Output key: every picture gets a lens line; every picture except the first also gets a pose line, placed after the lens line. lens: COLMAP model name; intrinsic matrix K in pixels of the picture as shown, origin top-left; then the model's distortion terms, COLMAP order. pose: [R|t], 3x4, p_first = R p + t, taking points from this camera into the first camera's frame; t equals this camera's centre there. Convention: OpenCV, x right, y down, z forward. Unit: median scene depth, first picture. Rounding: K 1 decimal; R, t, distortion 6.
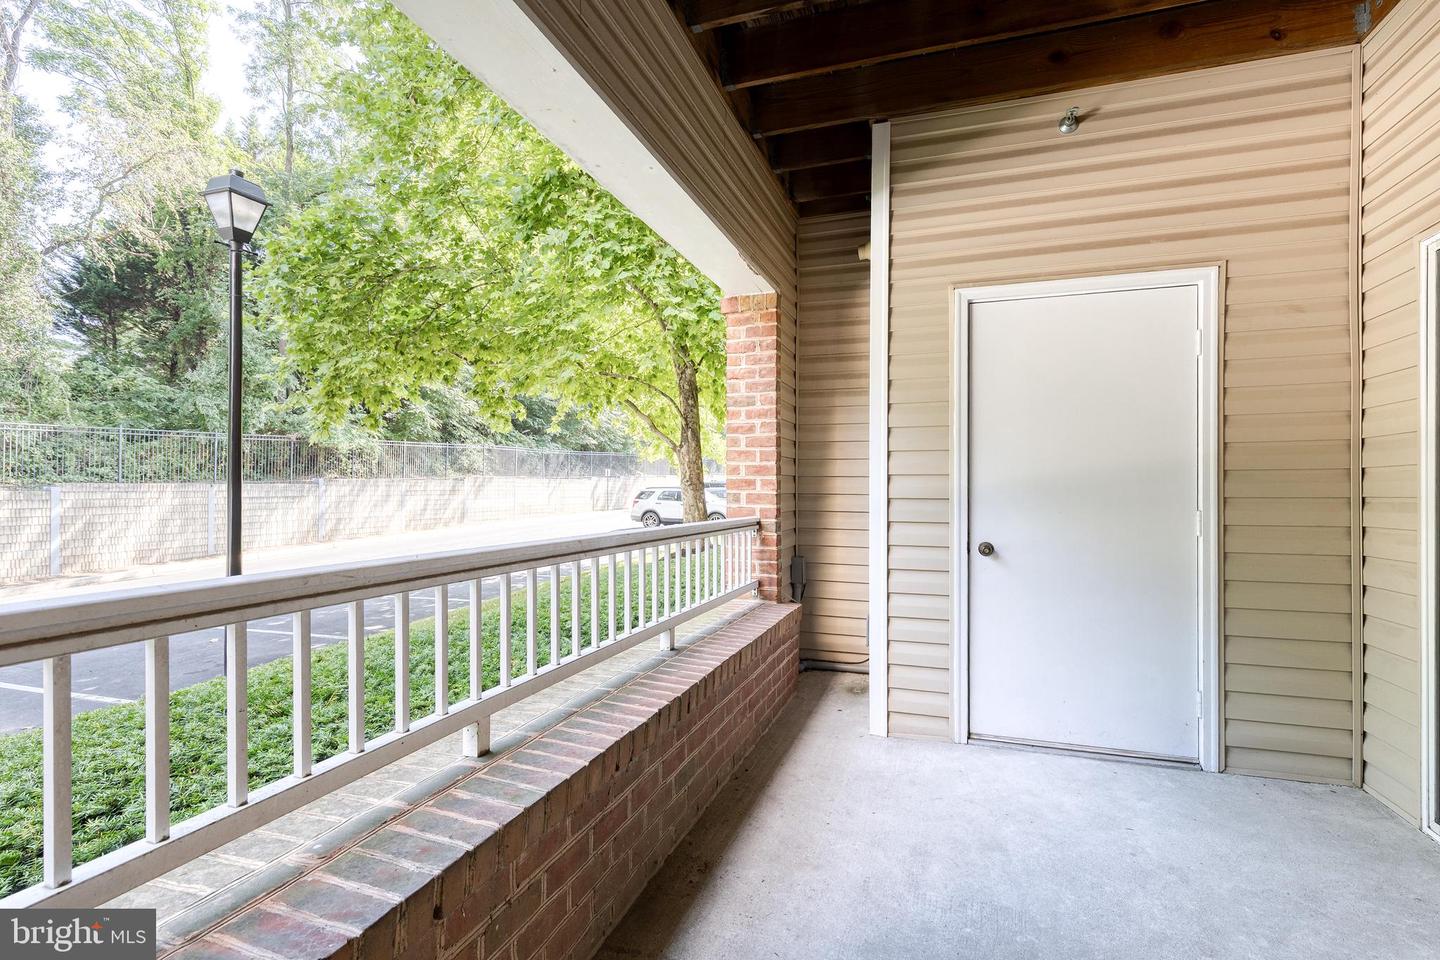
lens RADIAL K [[659.7, 0, 732.0], [0, 659.7, 486.0], [0, 0, 1]] dist [0.013615, -0.000034]
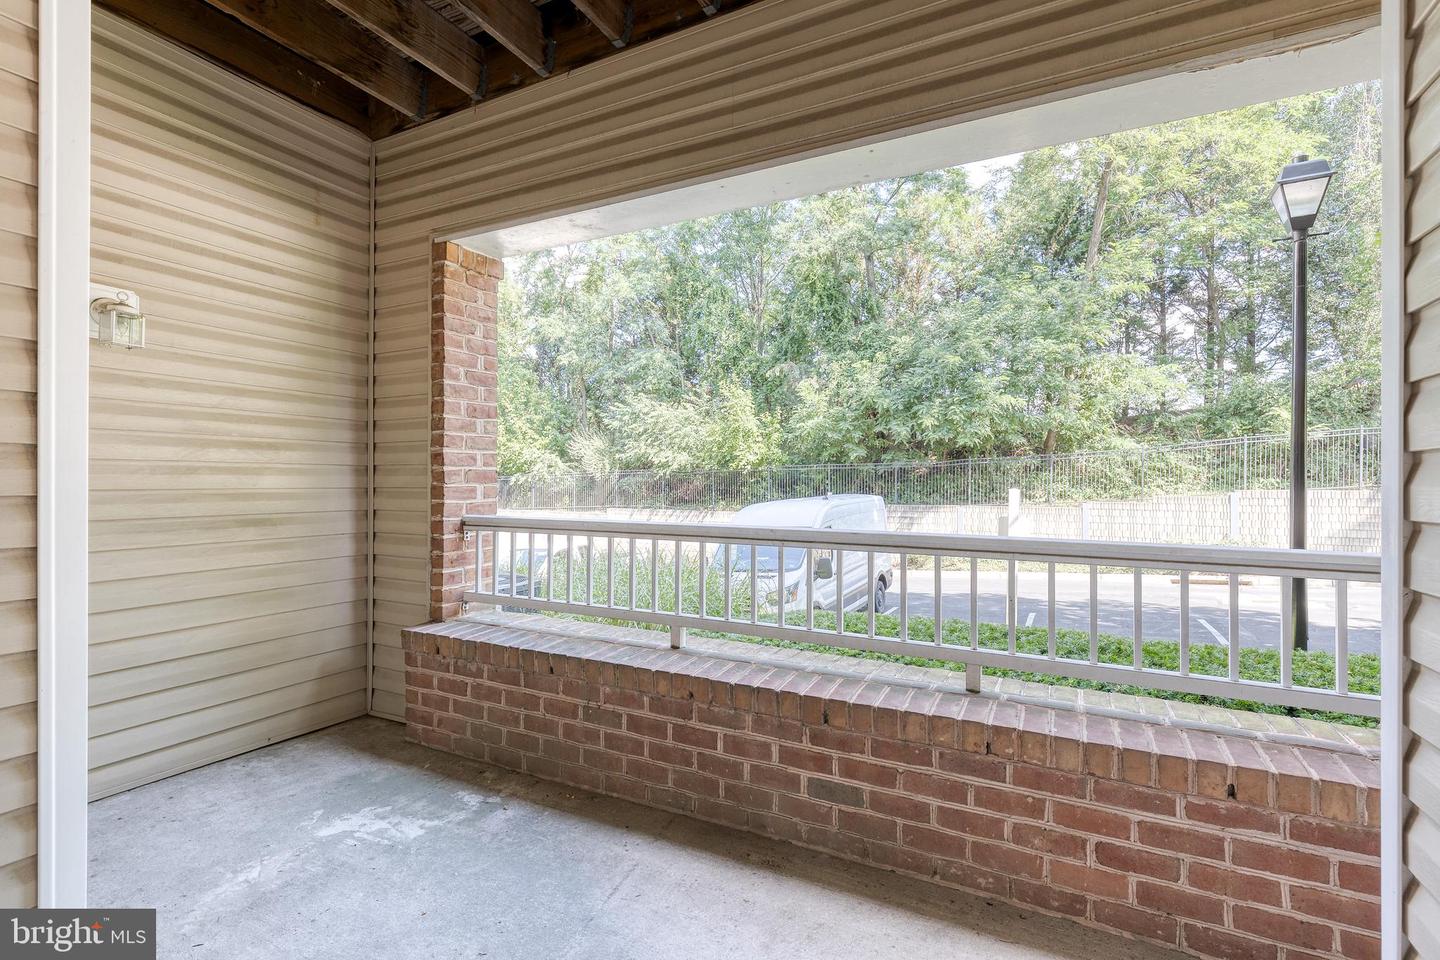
lens RADIAL K [[659.7, 0, 732.0], [0, 659.7, 486.0], [0, 0, 1]] dist [0.013615, -0.000034]
pose [[-0.138391, -0.002456, -0.990375, 0.917610], [-0.006785, 0.999976, -0.001532, 0.006426], [0.990354, 0.006508, -0.138404, 1.031724]]
